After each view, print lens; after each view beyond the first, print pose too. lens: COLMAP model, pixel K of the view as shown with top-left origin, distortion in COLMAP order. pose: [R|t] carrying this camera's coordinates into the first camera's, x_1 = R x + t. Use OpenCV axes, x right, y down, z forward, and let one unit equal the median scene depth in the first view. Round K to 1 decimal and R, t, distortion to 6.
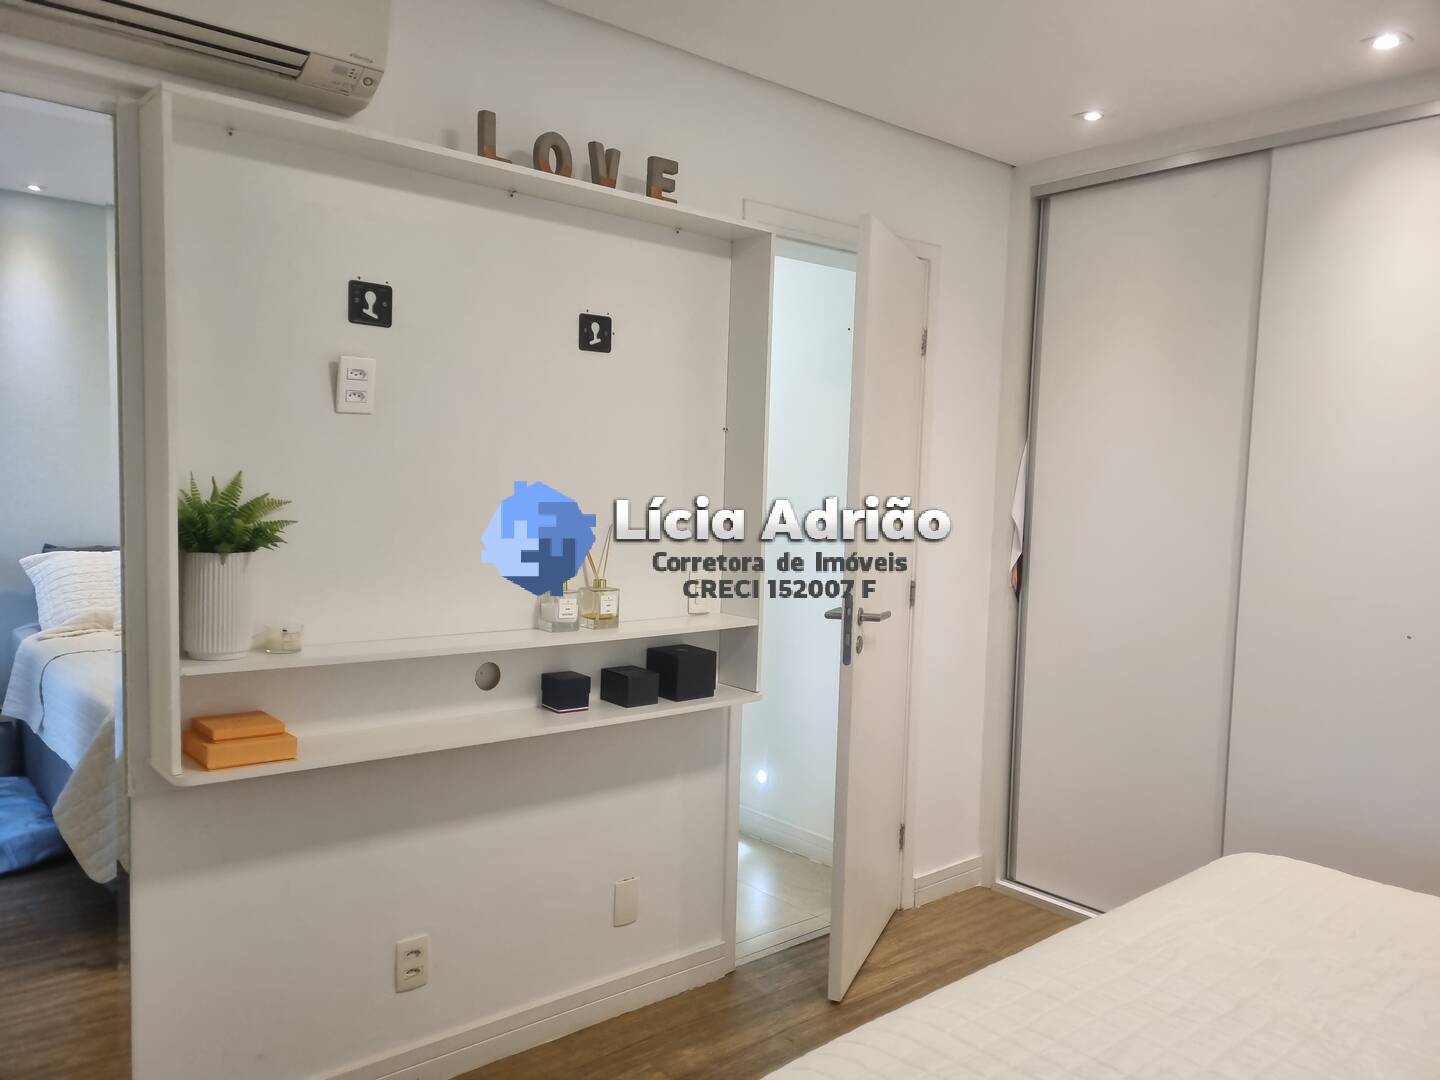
lens RADIAL K [[1100.5, 0, 722.5], [0, 1100.5, 548.3], [0, 0, 1]] dist [0.055387, -0.047593]
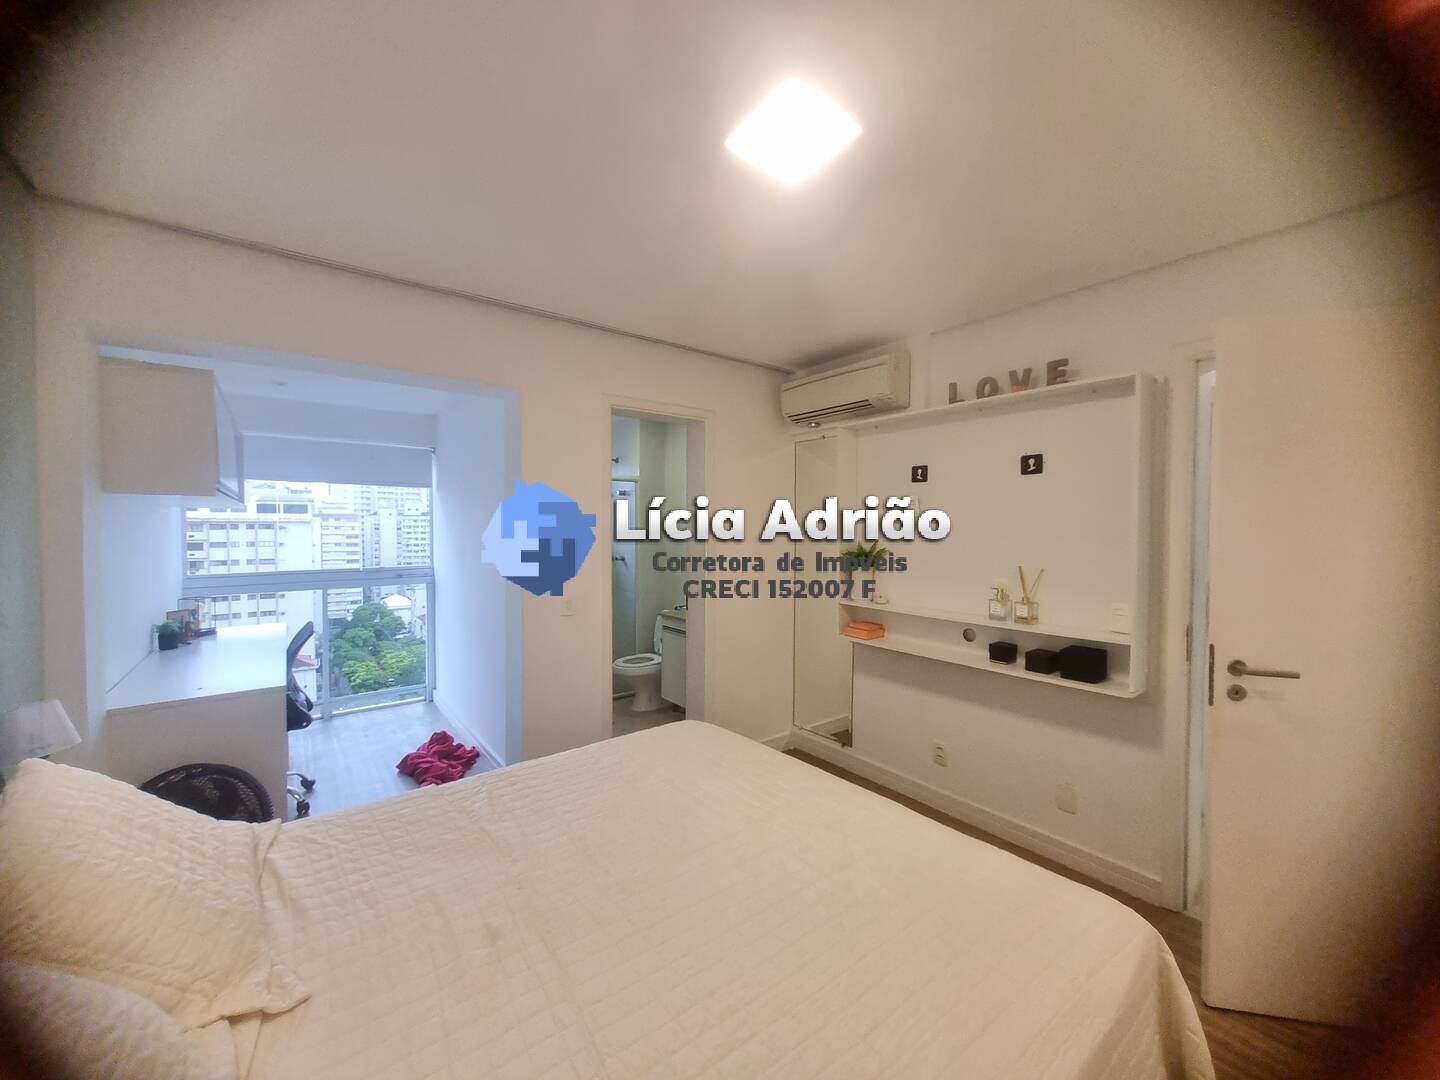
lens RADIAL K [[562.4, 0, 720.4], [0, 562.4, 542.0], [0, 0, 1]] dist [0.002097, 0.000262]
pose [[-0.047939, -0.020892, -0.998632, 1.348129], [-0.091683, 0.995653, -0.016429, -0.000890], [0.994634, 0.090769, -0.049646, 0.842299]]
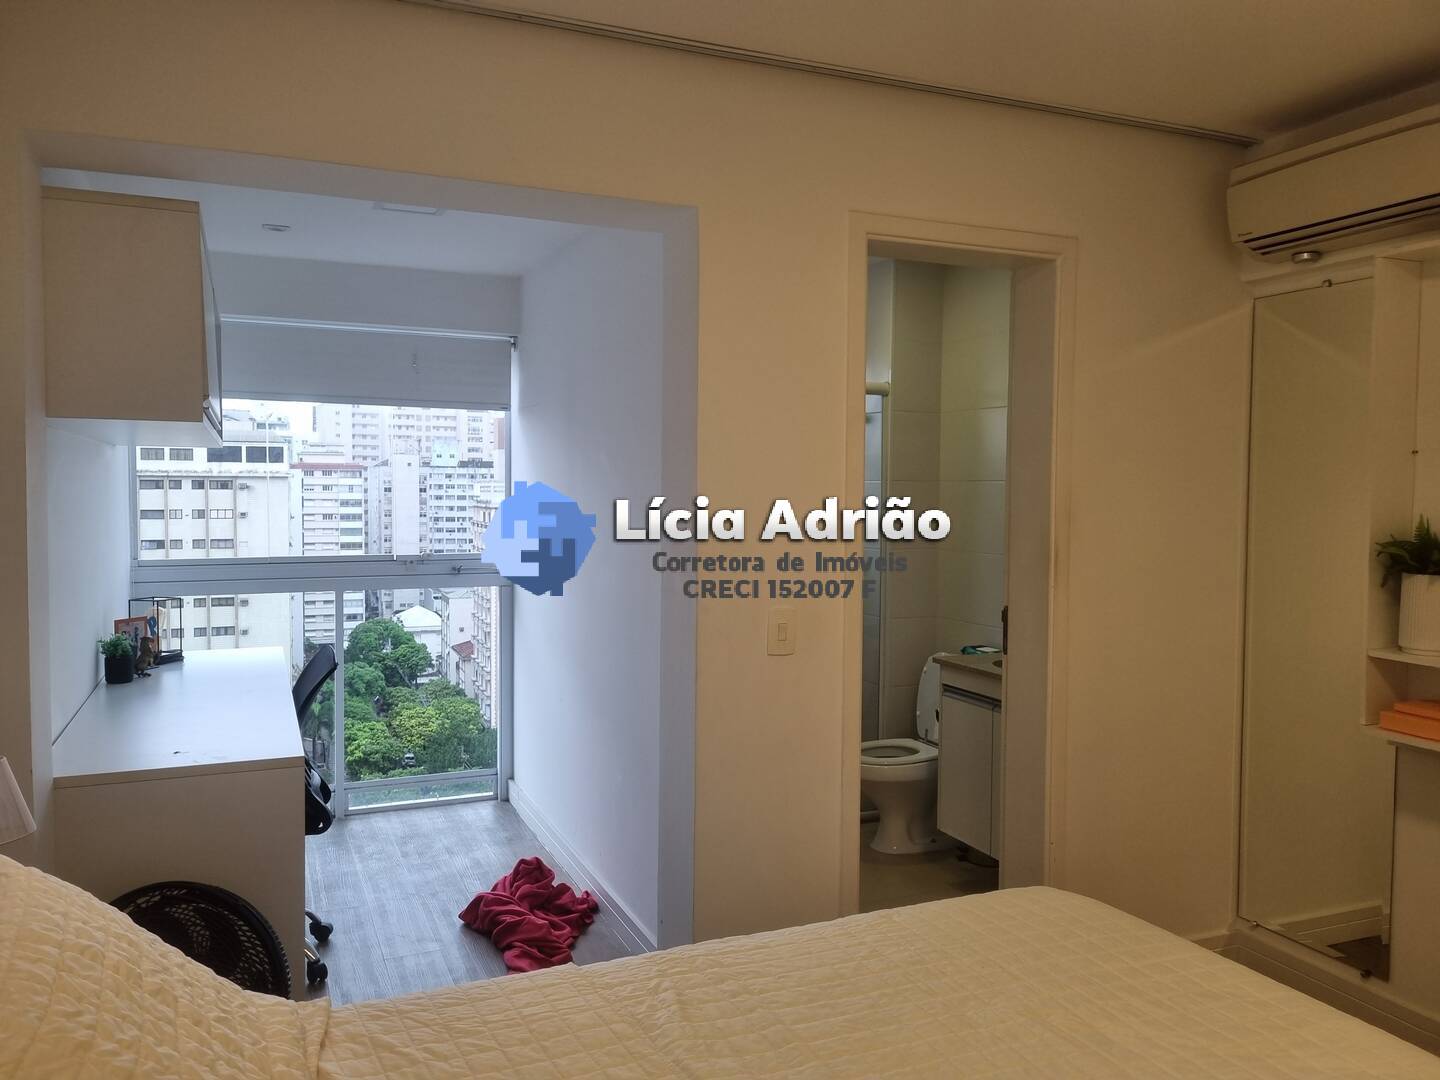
lens RADIAL K [[1102.4, 0, 720.0], [0, 1102.4, 540.0], [0, 0, 1]] dist [0.051169, -0.045051]
pose [[-0.298808, -0.005424, -0.954298, 1.316659], [-0.105890, 0.993997, 0.027507, 0.020848], [0.948420, 0.109269, -0.297589, 0.725857]]
